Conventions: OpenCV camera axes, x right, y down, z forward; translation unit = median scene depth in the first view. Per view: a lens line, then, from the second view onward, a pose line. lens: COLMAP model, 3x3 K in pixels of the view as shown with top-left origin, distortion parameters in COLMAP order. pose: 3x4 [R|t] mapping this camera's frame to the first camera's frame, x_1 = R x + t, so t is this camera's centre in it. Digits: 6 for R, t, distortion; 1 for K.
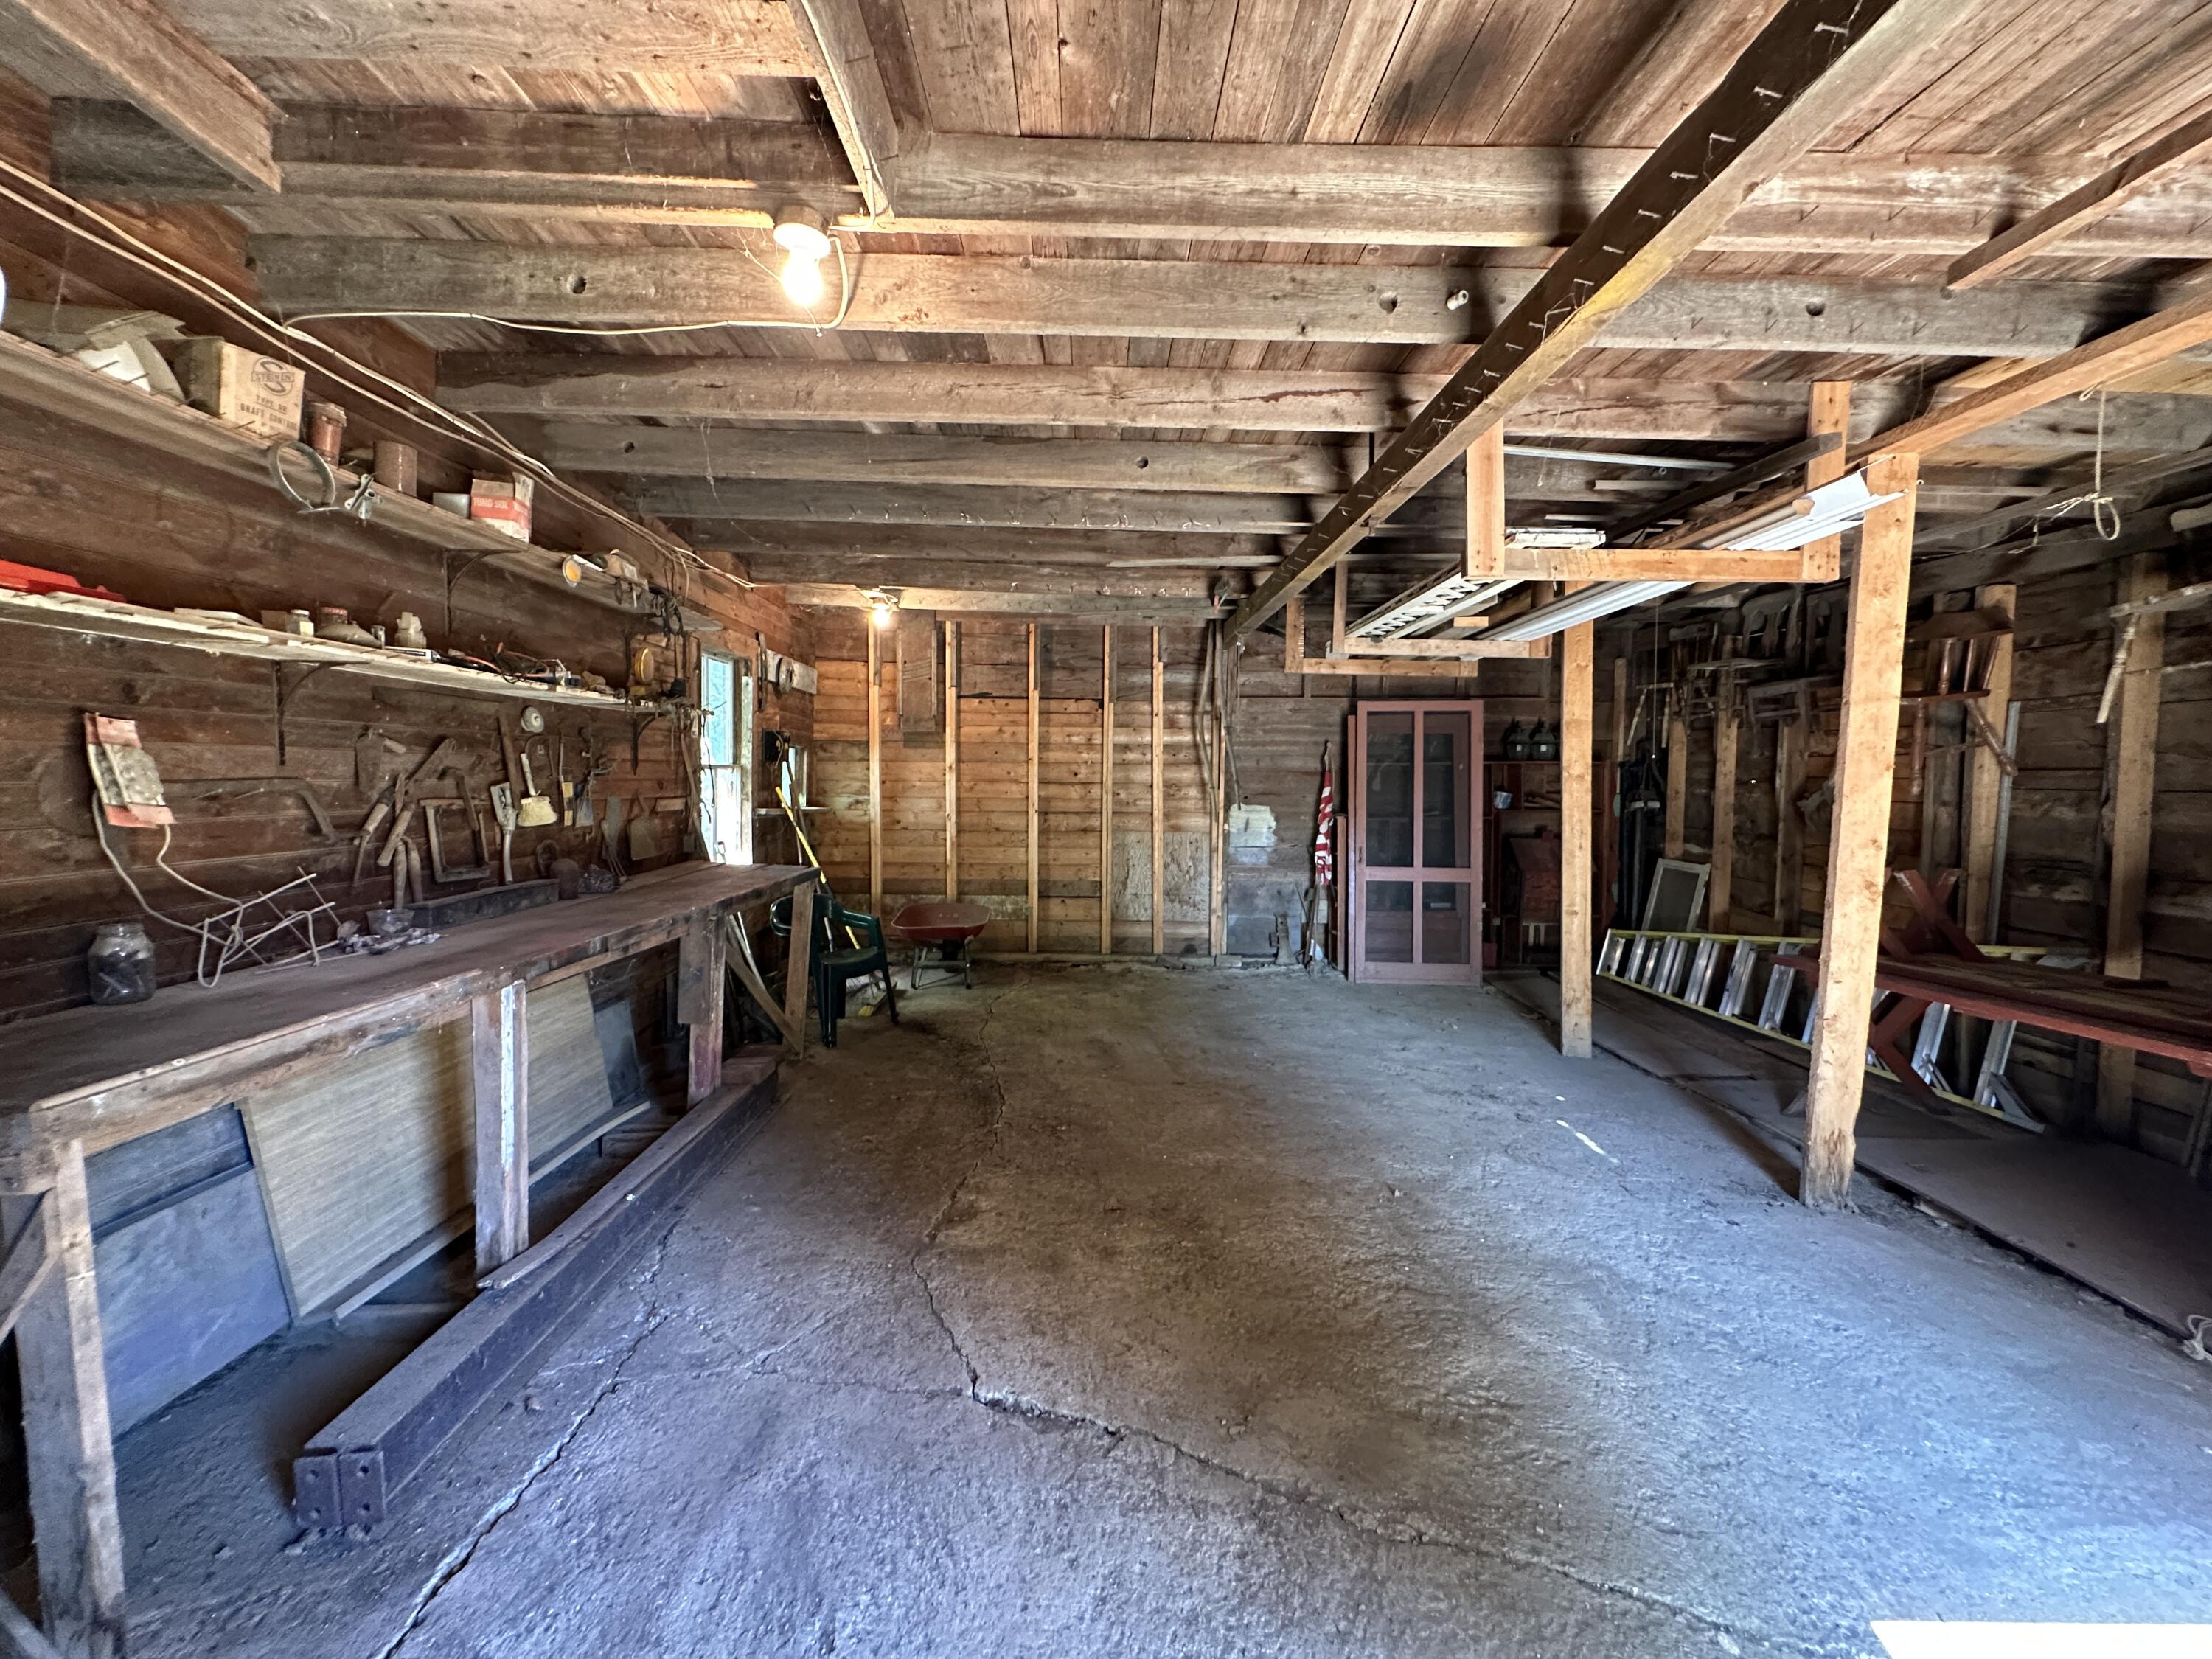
lens RADIAL K [[881.9, 0, 1108.0], [0, 881.9, 828.8], [0, 0, 1]] dist [-0.002062, 0.000098]
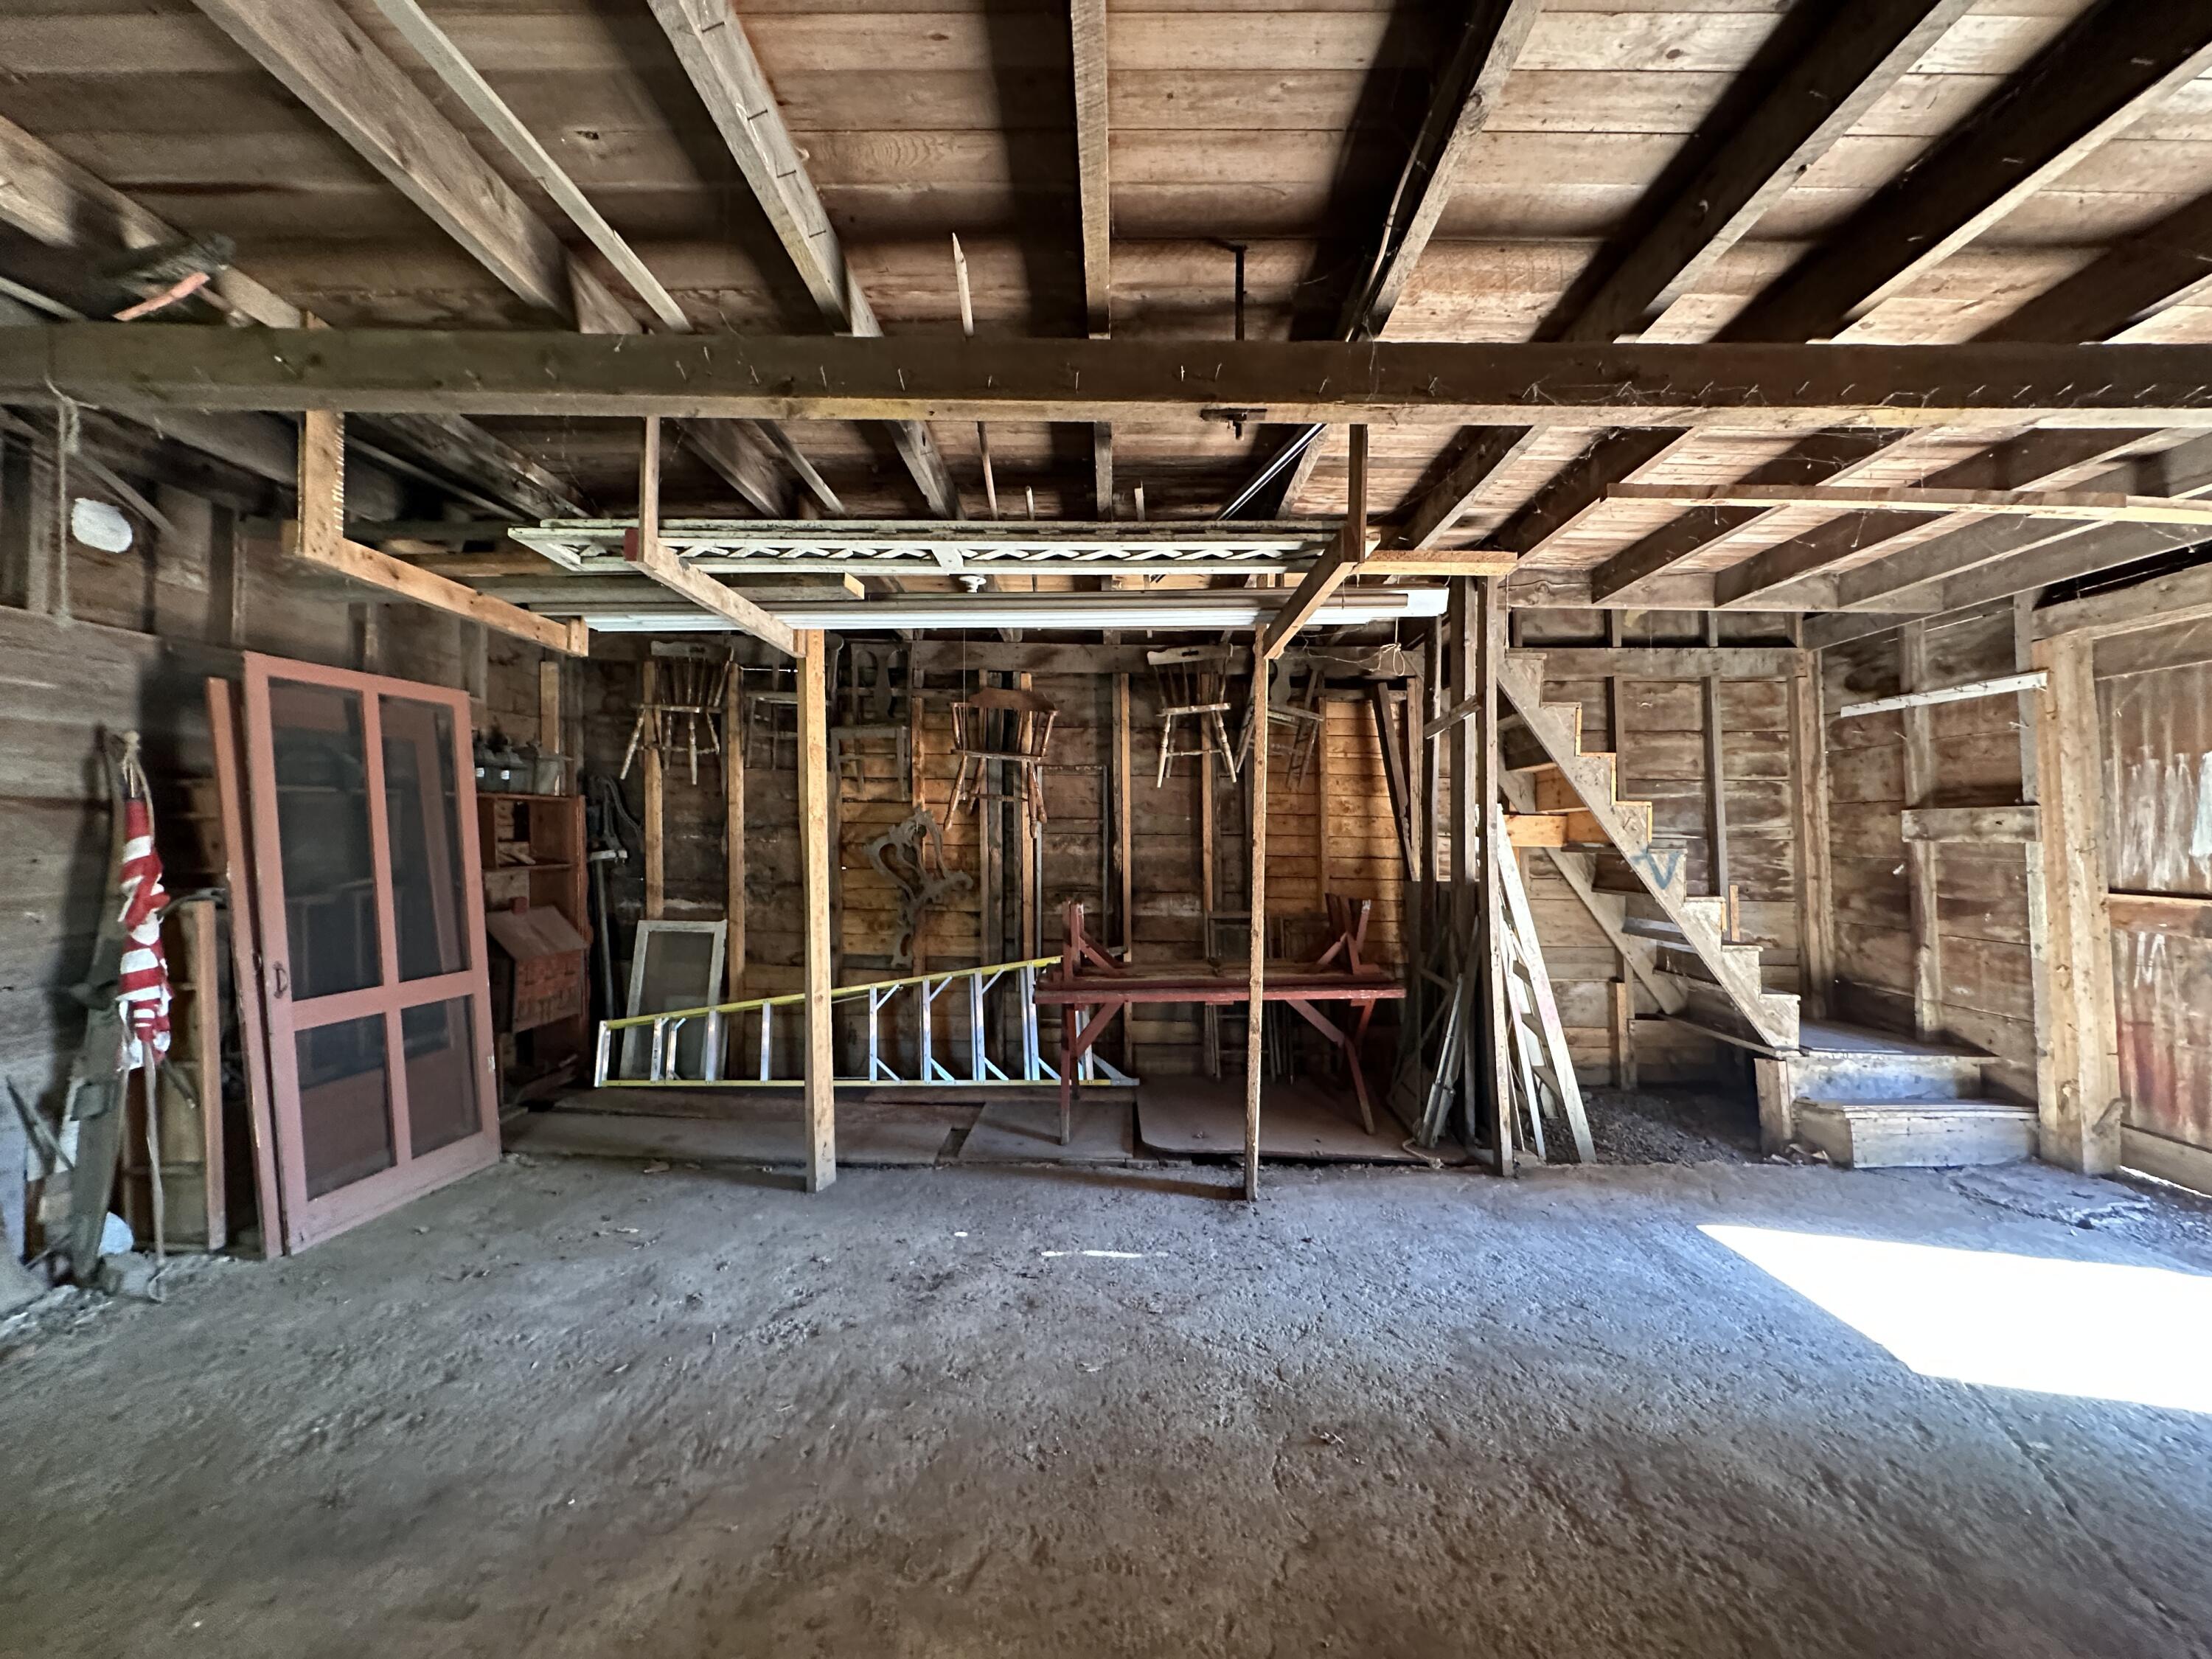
lens RADIAL K [[881.9, 0, 1108.2], [0, 881.9, 830.1], [0, 0, 1]] dist [-0.002062, 0.000098]
pose [[0.033942, -0.002003, 0.999422, -0.225952], [0.049765, 0.998761, 0.000312, -0.038083], [-0.998184, 0.049726, 0.033999, 0.730148]]
